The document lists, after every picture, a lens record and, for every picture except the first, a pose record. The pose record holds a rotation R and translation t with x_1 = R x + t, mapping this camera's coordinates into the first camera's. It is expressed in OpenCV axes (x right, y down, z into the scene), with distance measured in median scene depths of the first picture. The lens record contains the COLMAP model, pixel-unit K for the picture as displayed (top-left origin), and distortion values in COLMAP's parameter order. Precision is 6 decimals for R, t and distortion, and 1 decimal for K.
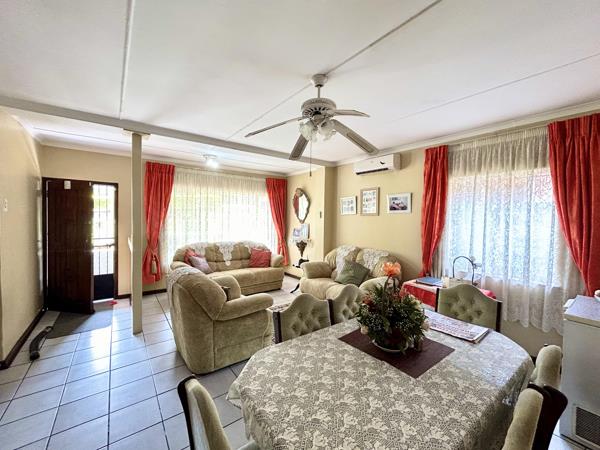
lens RADIAL K [[242.2, 0, 301.1], [0, 242.2, 224.8], [0, 0, 1]] dist [-0.002190, 0.000665]
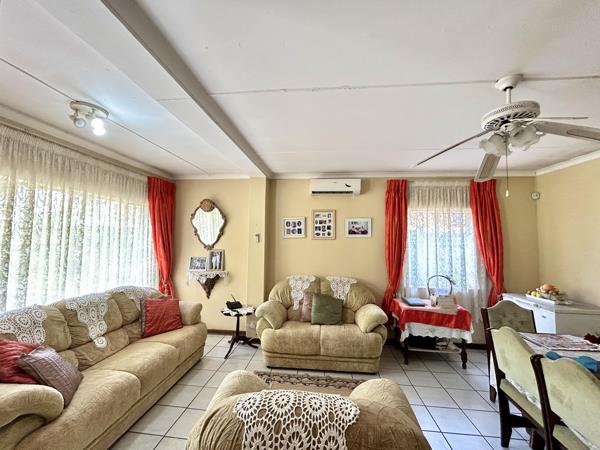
lens RADIAL K [[242.2, 0, 299.5], [0, 242.2, 222.4], [0, 0, 1]] dist [-0.002190, 0.000665]
pose [[0.684904, 0.042587, 0.727388, -0.487225], [0.019398, 0.996871, -0.076630, -0.037039], [-0.728375, 0.066593, 0.681935, 0.482989]]
